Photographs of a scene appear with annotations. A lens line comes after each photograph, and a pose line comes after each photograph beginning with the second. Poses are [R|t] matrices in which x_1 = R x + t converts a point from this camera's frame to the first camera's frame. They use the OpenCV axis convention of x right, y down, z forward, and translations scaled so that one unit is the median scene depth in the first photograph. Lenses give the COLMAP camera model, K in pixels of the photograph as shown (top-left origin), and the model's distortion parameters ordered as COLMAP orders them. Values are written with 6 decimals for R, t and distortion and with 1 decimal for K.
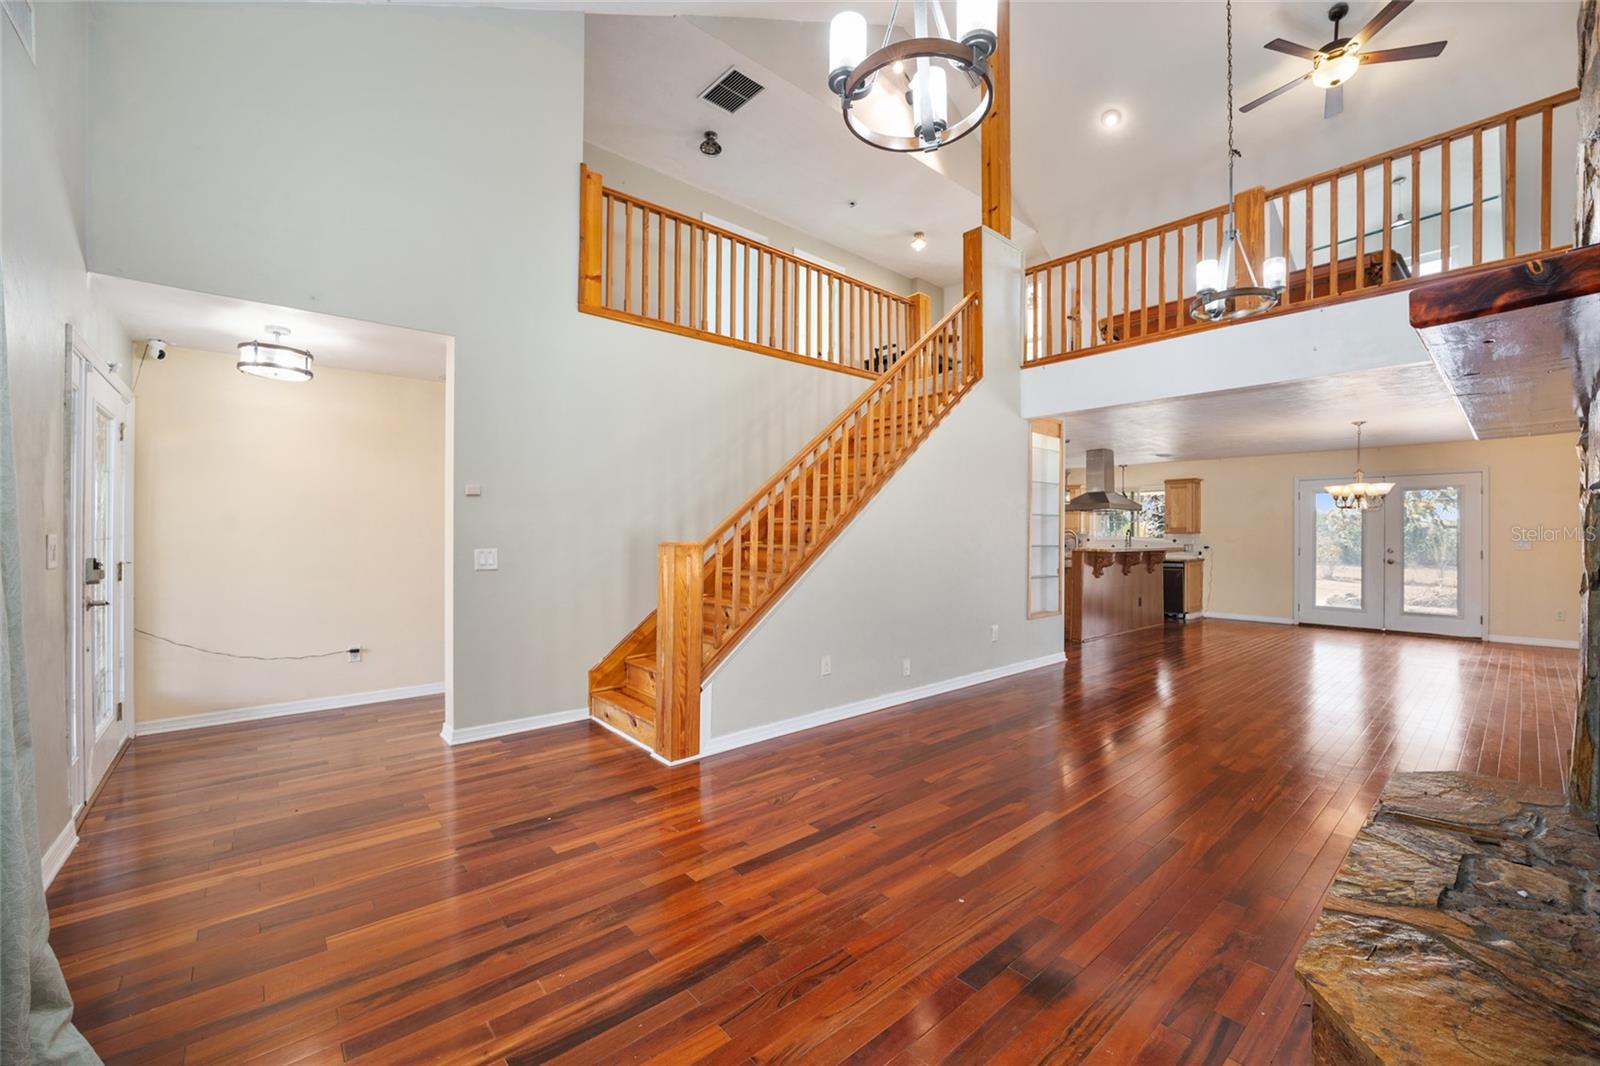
lens RADIAL K [[648.2, 0, 801.5], [0, 648.2, 532.6], [0, 0, 1]] dist [-0.027918, 0.003326]
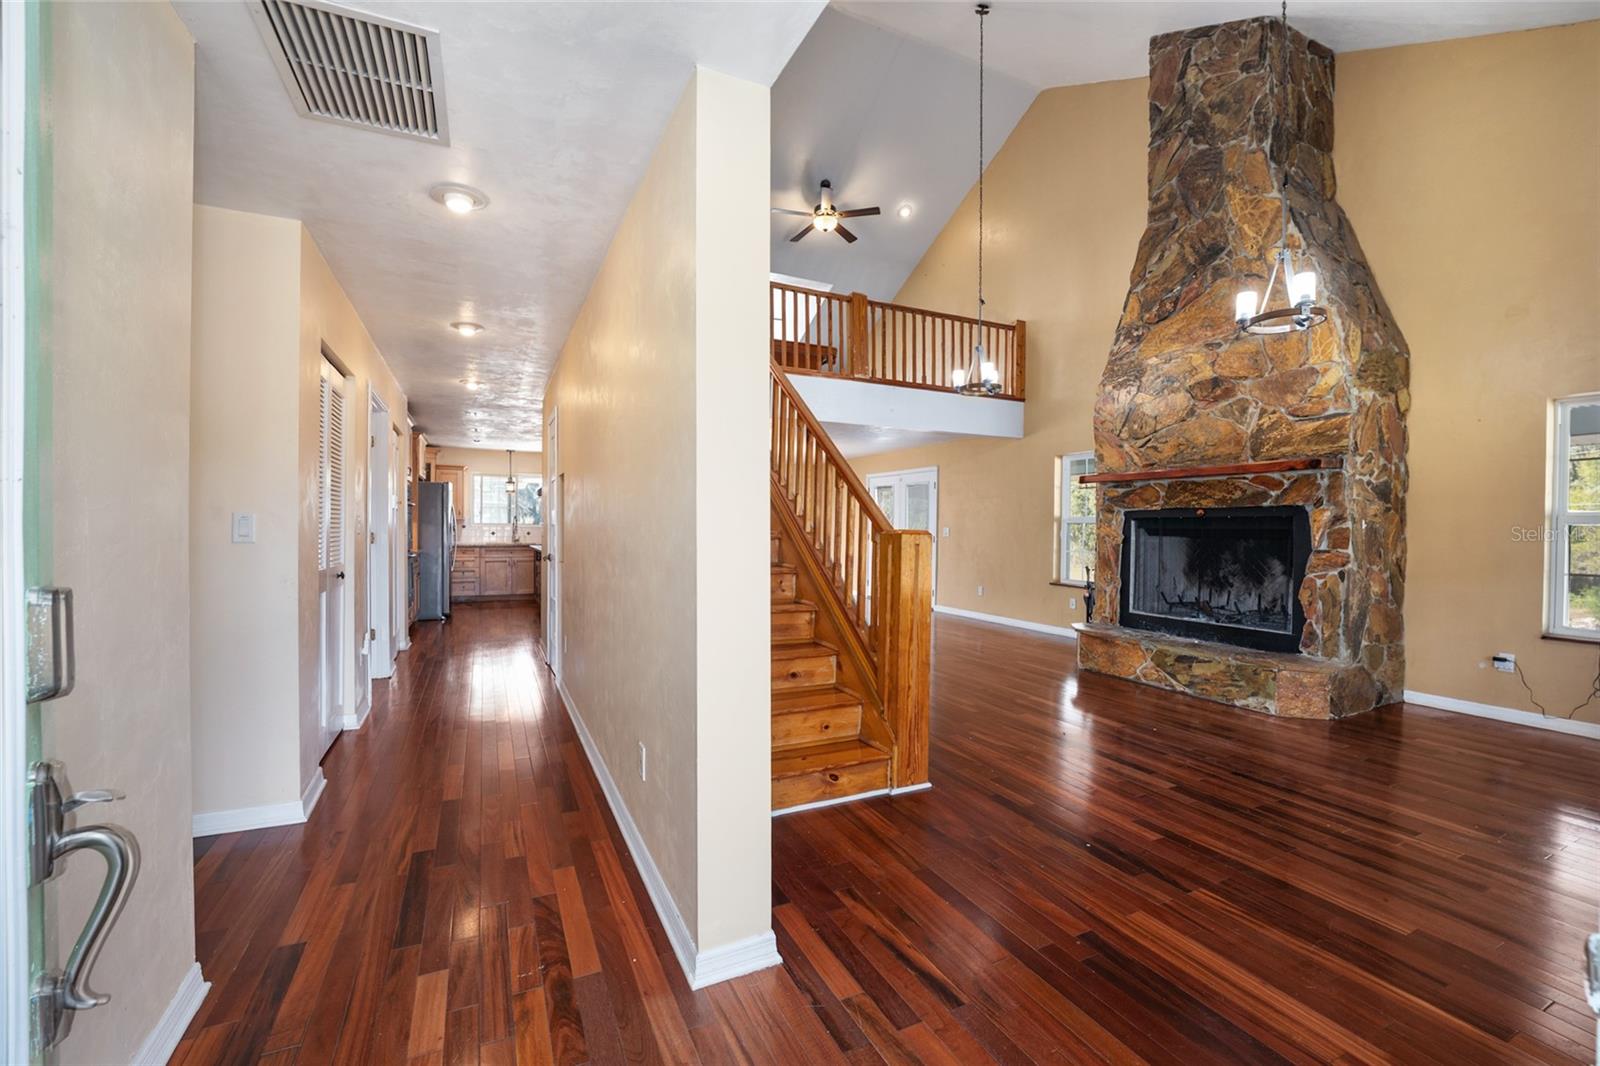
lens RADIAL K [[648.2, 0, 807.3], [0, 648.2, 526.9], [0, 0, 1]] dist [-0.027918, 0.003326]
pose [[0.274444, -0.021084, 0.961372, -1.643188], [0.003571, 0.999775, 0.020906, -0.030916], [-0.961596, -0.002305, 0.274458, 1.366160]]
